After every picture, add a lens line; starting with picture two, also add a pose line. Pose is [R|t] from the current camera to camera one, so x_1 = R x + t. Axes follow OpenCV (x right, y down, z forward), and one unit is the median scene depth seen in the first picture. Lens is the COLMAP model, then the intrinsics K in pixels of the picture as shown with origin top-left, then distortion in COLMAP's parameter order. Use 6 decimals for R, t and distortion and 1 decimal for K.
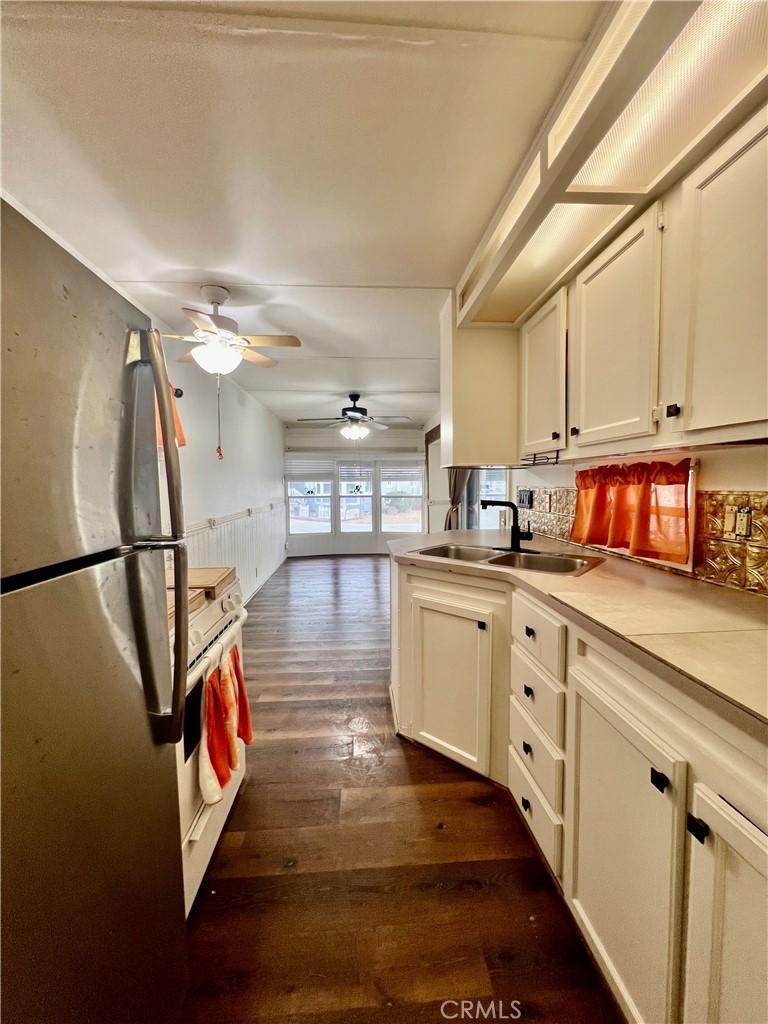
lens RADIAL K [[411.6, 0, 382.6], [0, 411.6, 506.6], [0, 0, 1]] dist [-0.000524, -0.000428]
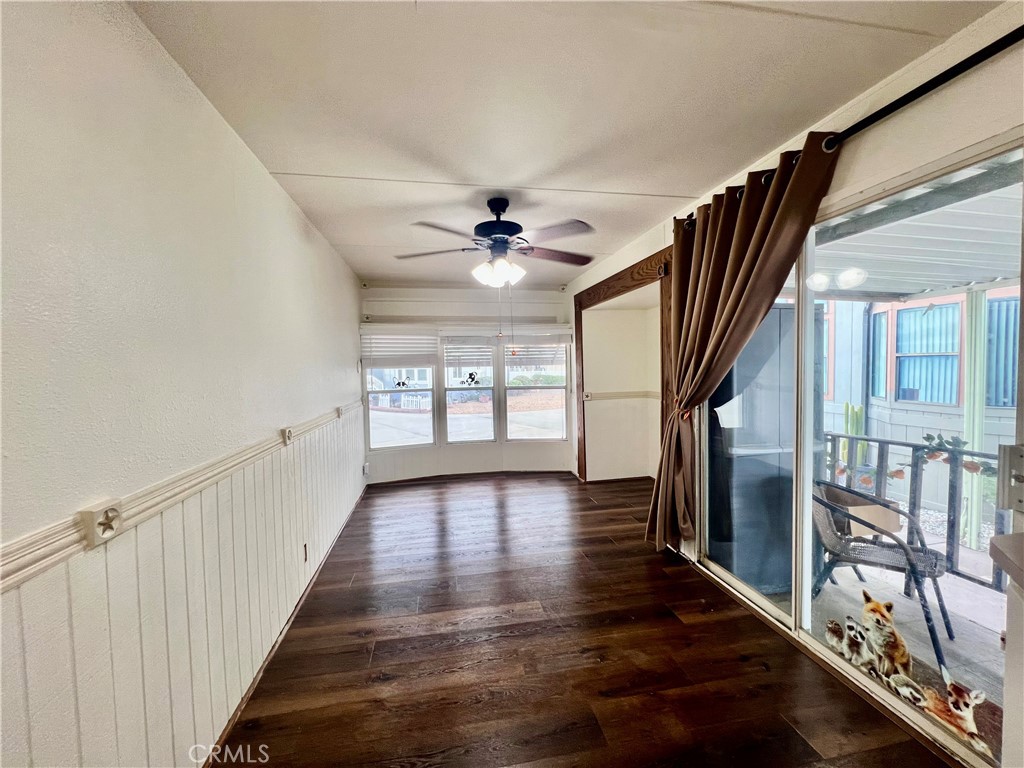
lens RADIAL K [[411.6, 0, 509.3], [0, 411.6, 385.0], [0, 0, 1]] dist [-0.000524, -0.000428]
pose [[0.993545, -0.018631, 0.111899, -0.076749], [0.020229, 0.999709, -0.013167, -0.021069], [-0.111621, 0.015345, 0.993632, 0.320672]]
